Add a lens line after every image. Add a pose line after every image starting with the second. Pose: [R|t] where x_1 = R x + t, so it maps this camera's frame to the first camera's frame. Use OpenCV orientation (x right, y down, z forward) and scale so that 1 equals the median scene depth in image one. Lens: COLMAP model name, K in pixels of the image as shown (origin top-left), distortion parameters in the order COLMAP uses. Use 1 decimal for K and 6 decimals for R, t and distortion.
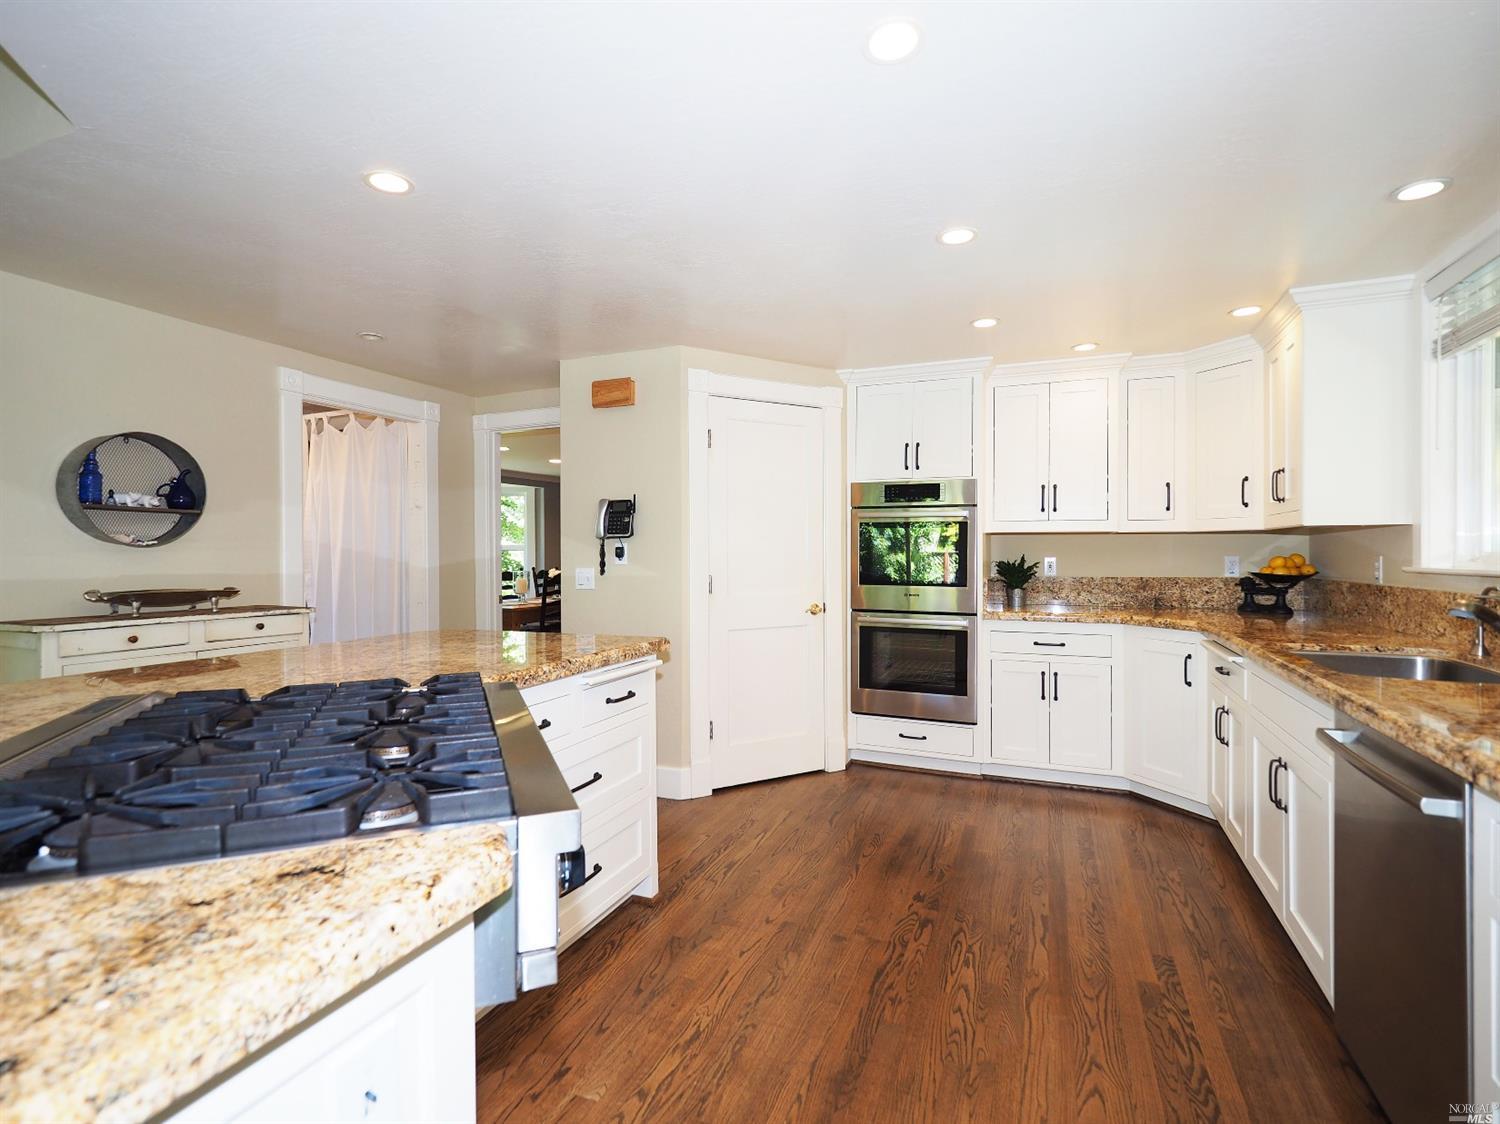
lens RADIAL K [[740.1, 0, 750.1], [0, 740.1, 556.4], [0, 0, 1]] dist [-0.003264, -0.000200]
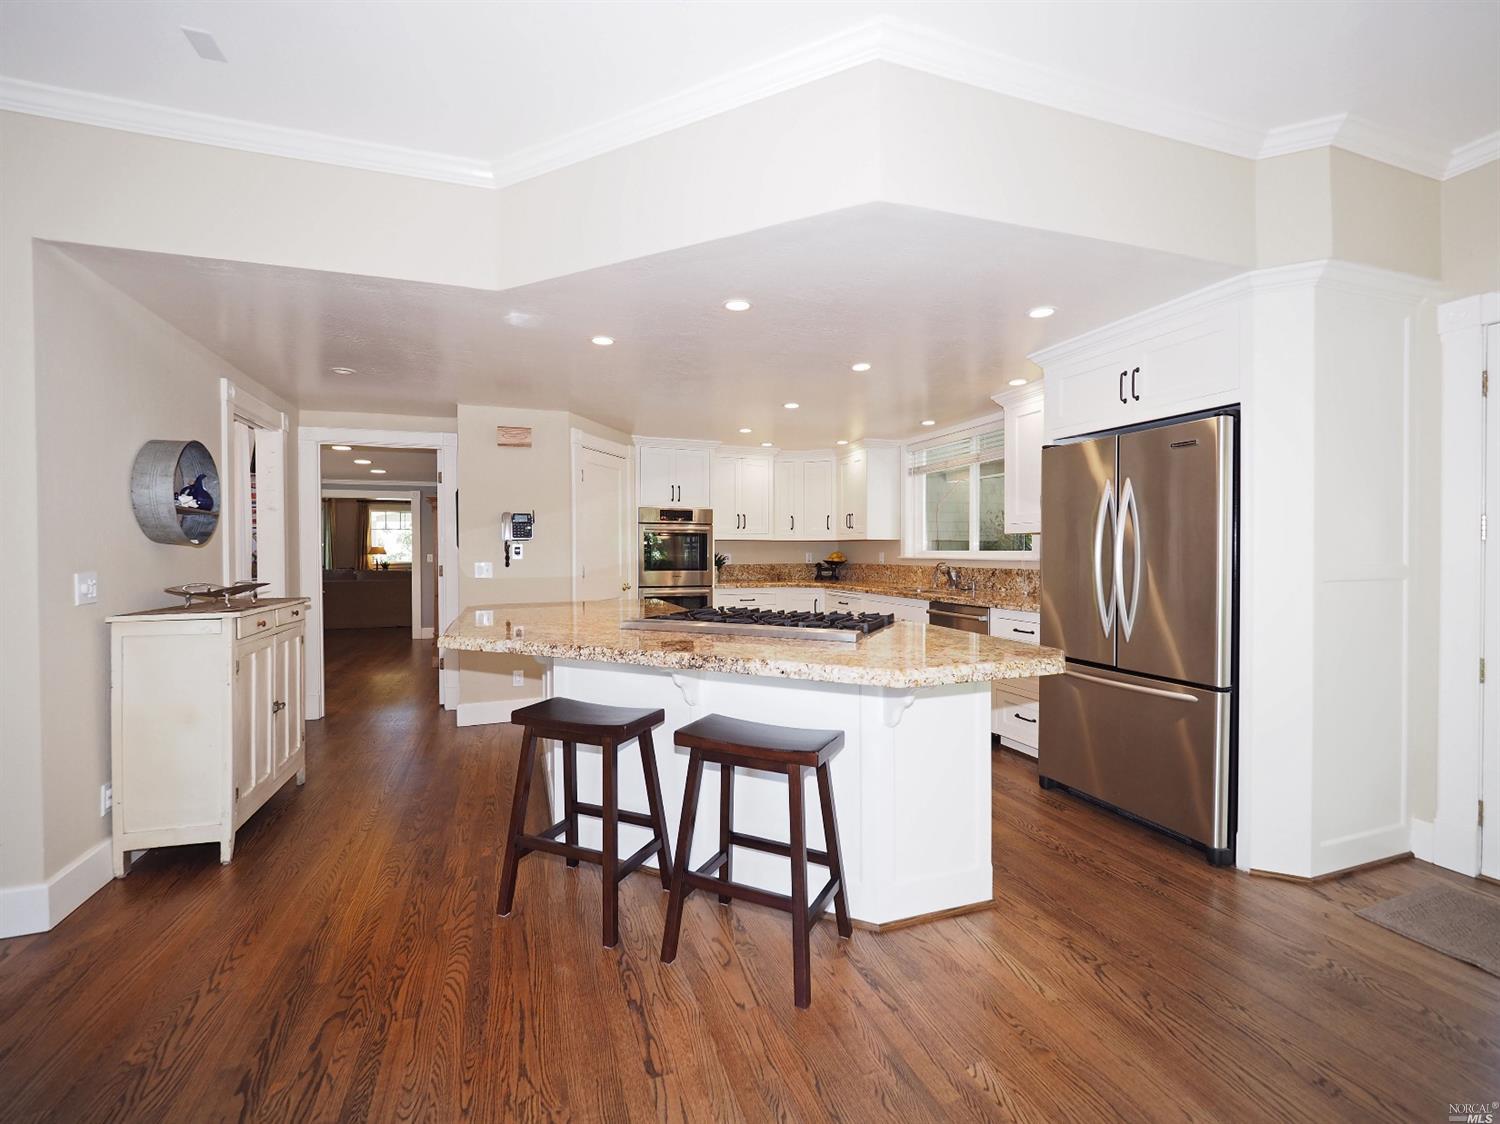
lens RADIAL K [[648.7, 0, 745.7], [0, 648.7, 559.3], [0, 0, 1]] dist [-0.007153, -0.001455]
pose [[0.745201, -0.007556, 0.666797, -0.664750], [0.002361, 0.999959, 0.008692, 0.001452], [-0.666835, -0.004903, 0.745189, -0.208012]]
